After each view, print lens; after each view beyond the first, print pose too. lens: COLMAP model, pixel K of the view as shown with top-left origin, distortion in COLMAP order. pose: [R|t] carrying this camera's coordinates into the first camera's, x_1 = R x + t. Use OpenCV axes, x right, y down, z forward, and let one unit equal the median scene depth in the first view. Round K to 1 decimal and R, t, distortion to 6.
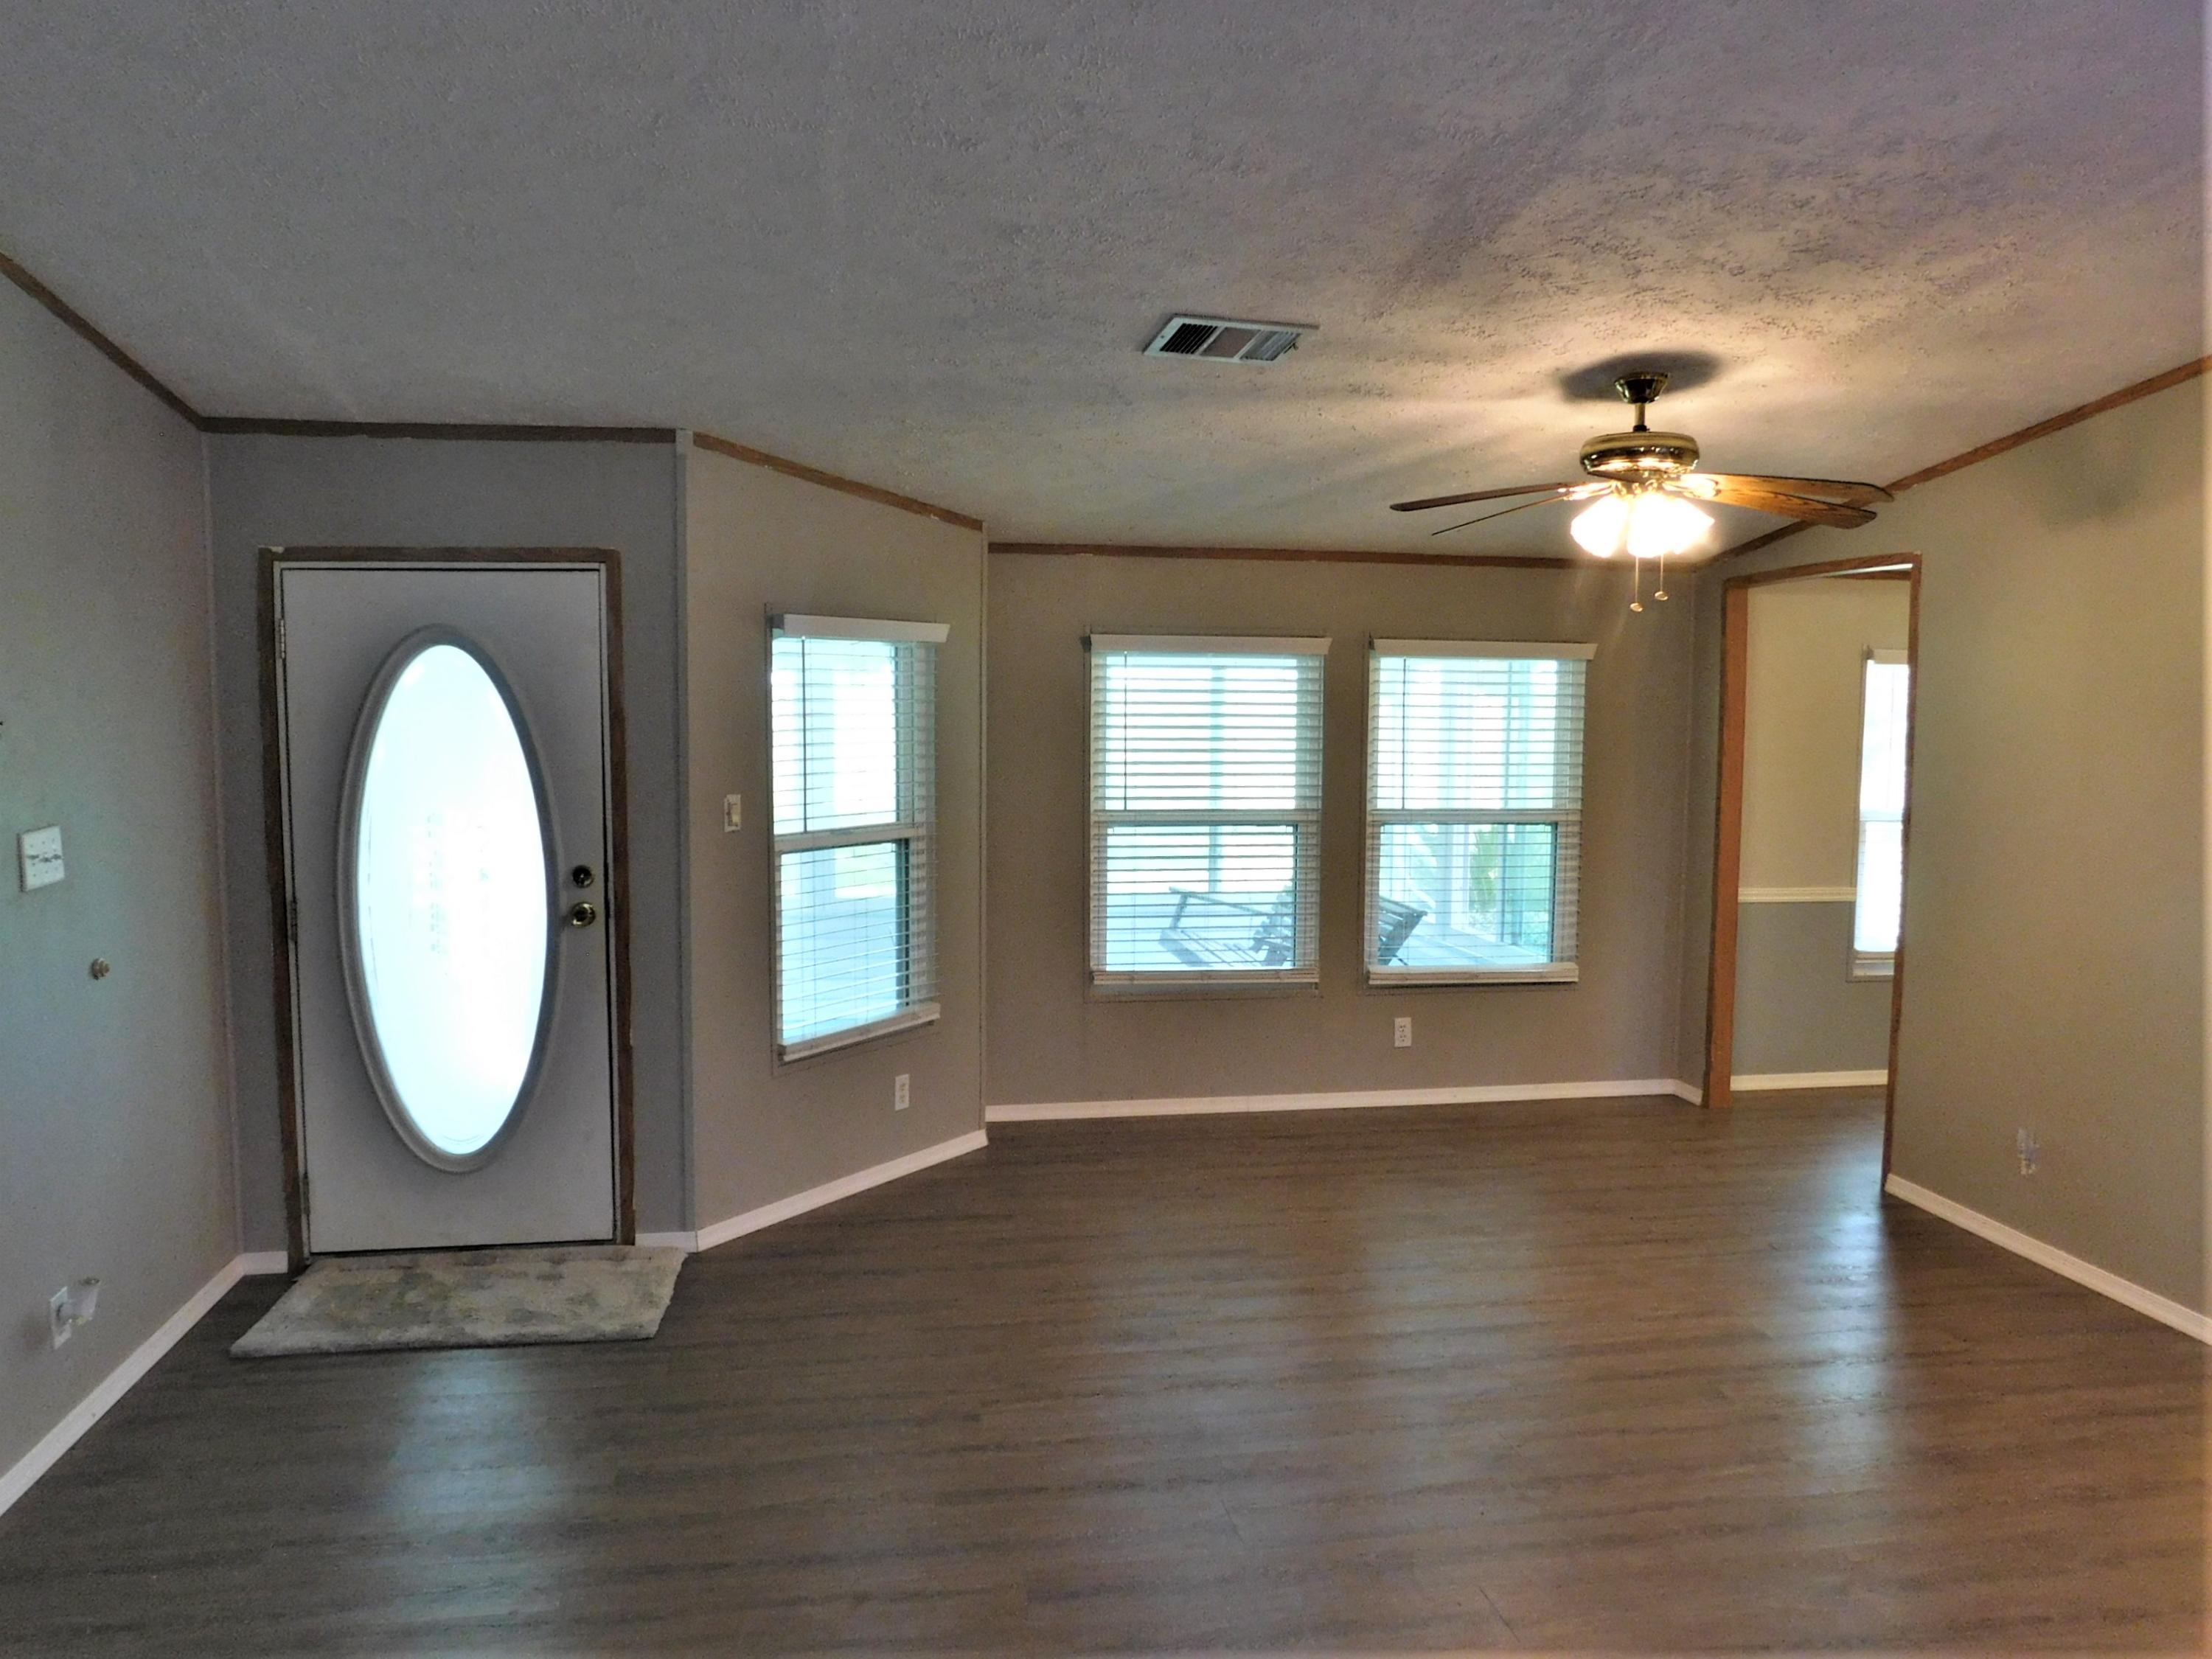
lens RADIAL K [[1589.7, 0, 1076.2], [0, 1589.7, 833.5], [0, 0, 1]] dist [-0.025901, 0.005681]
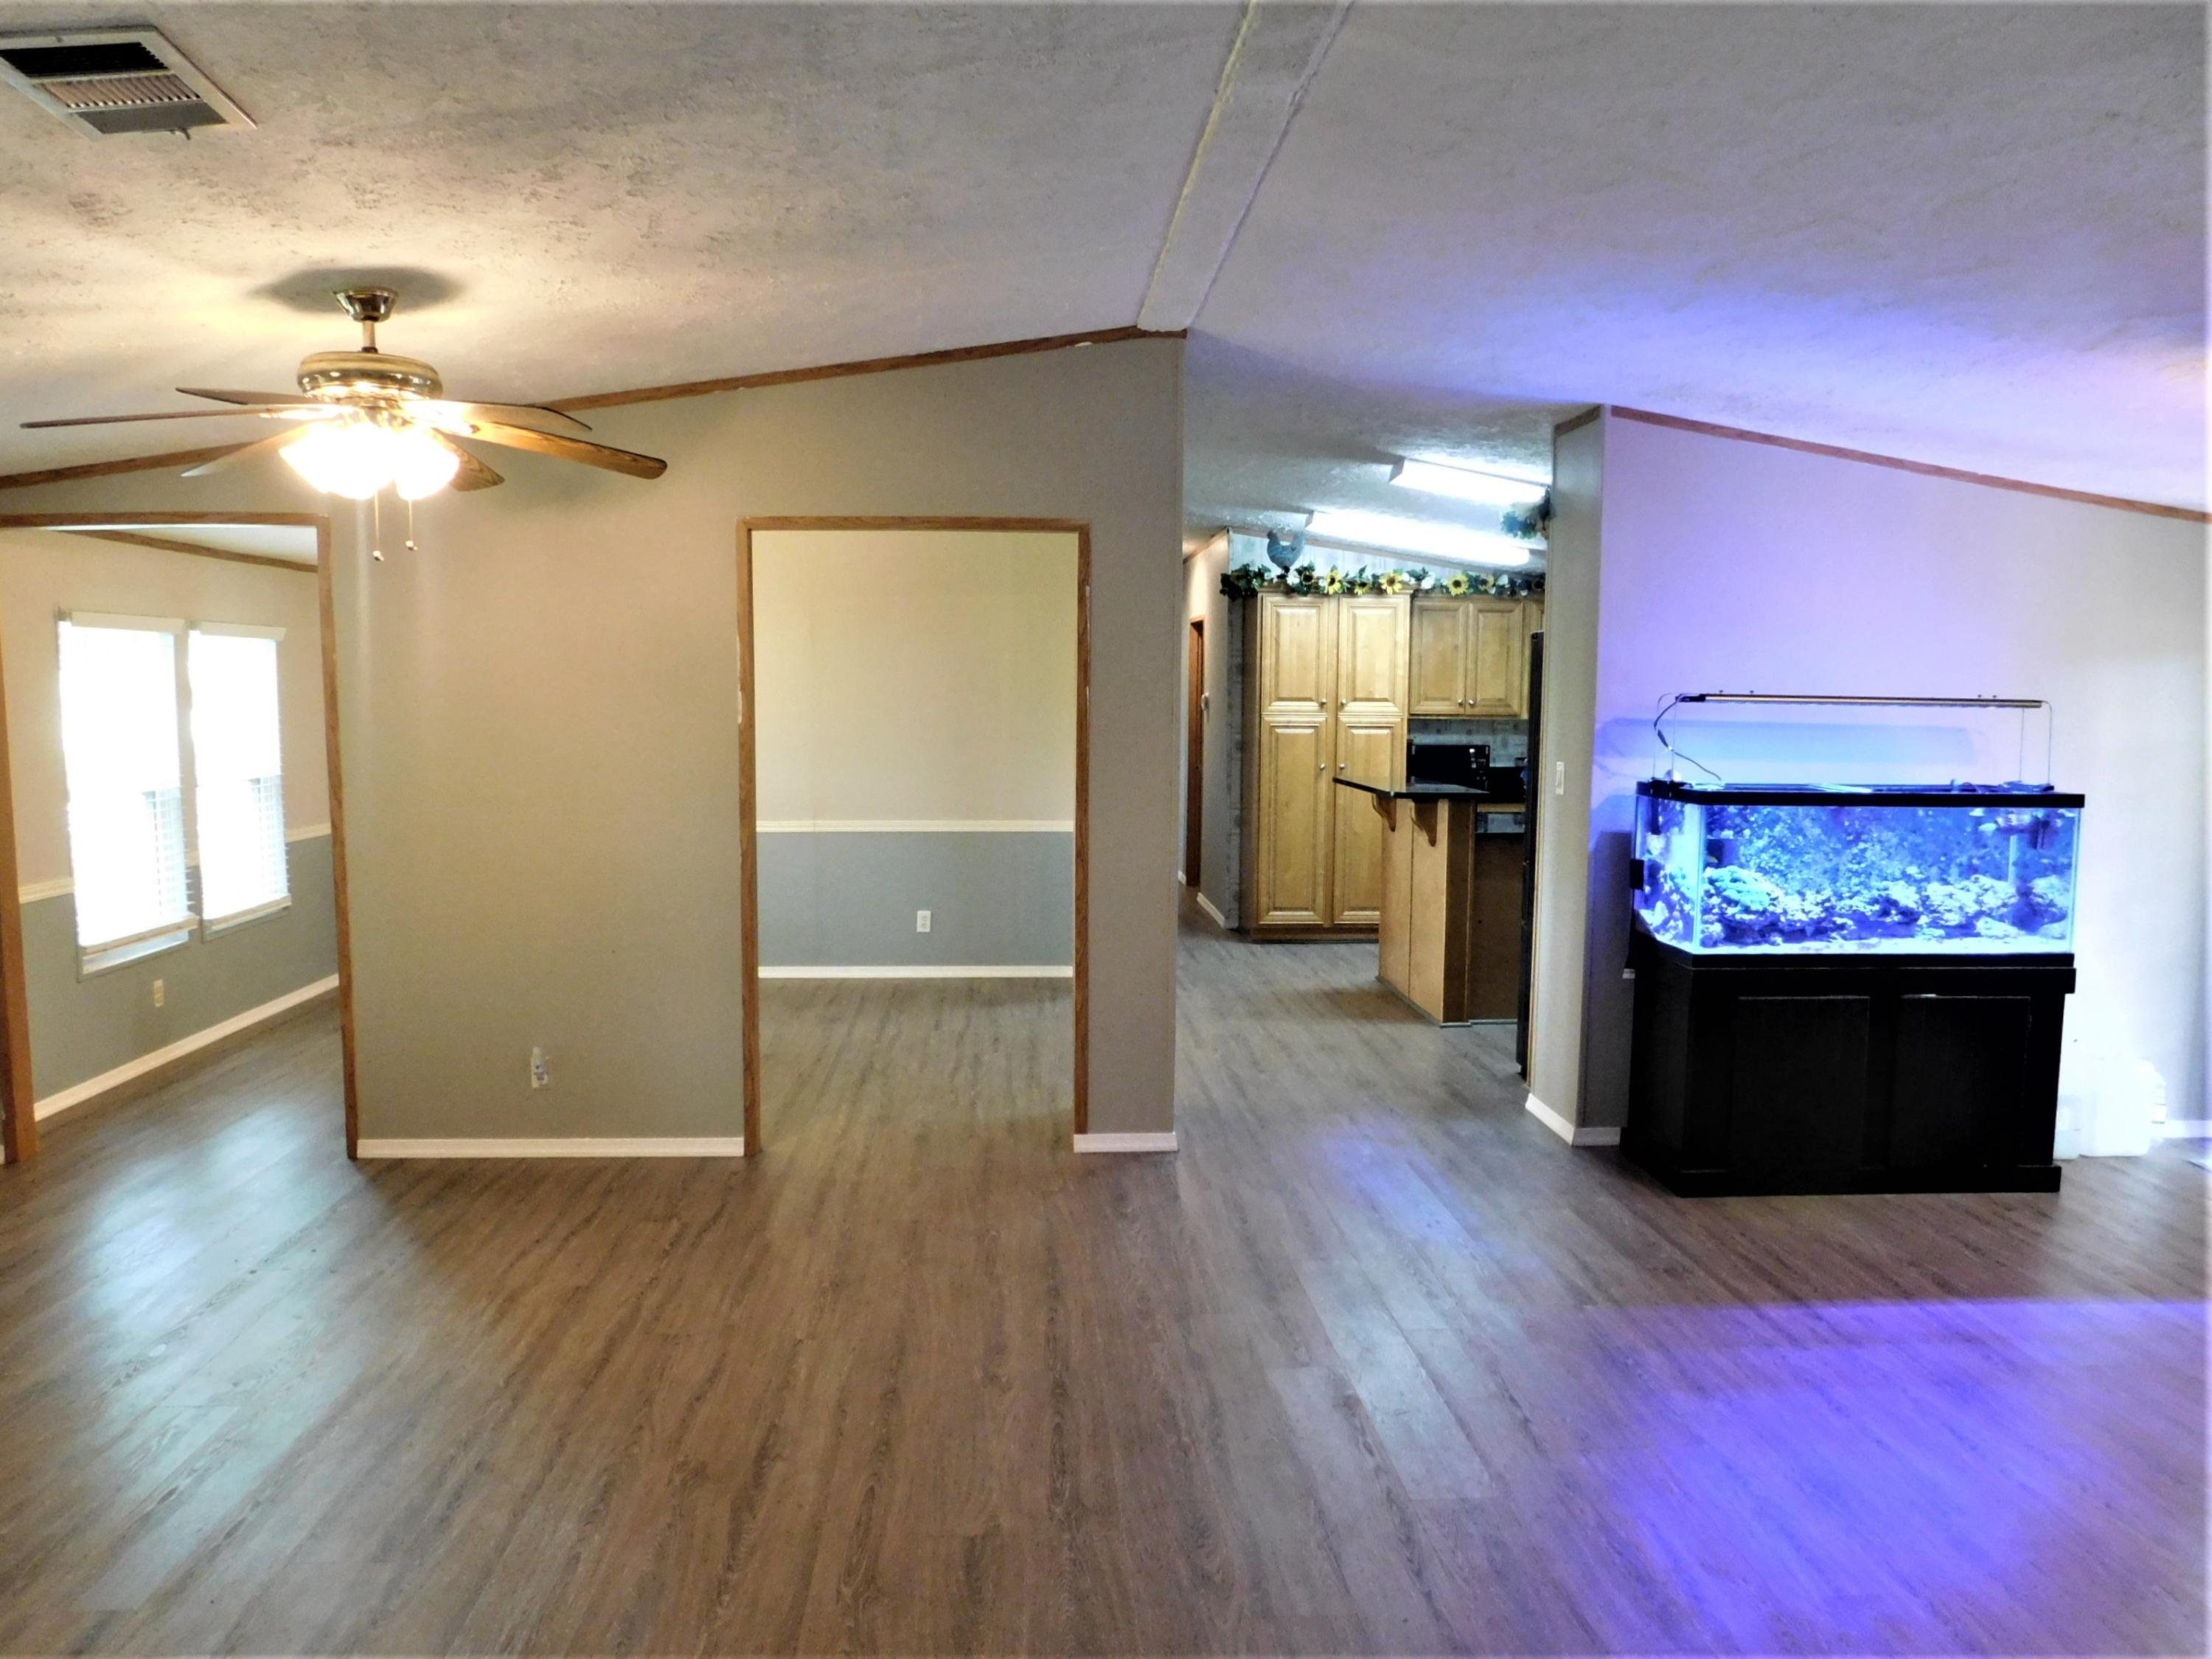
lens RADIAL K [[1525.6, 0, 1107.3], [0, 1525.6, 839.3], [0, 0, 1]] dist [-0.067254, 0.072559]
pose [[0.093913, -0.110063, 0.989478, -0.440323], [0.083586, 0.991233, 0.102325, -0.038536], [-0.992065, 0.073097, 0.102289, 0.513489]]
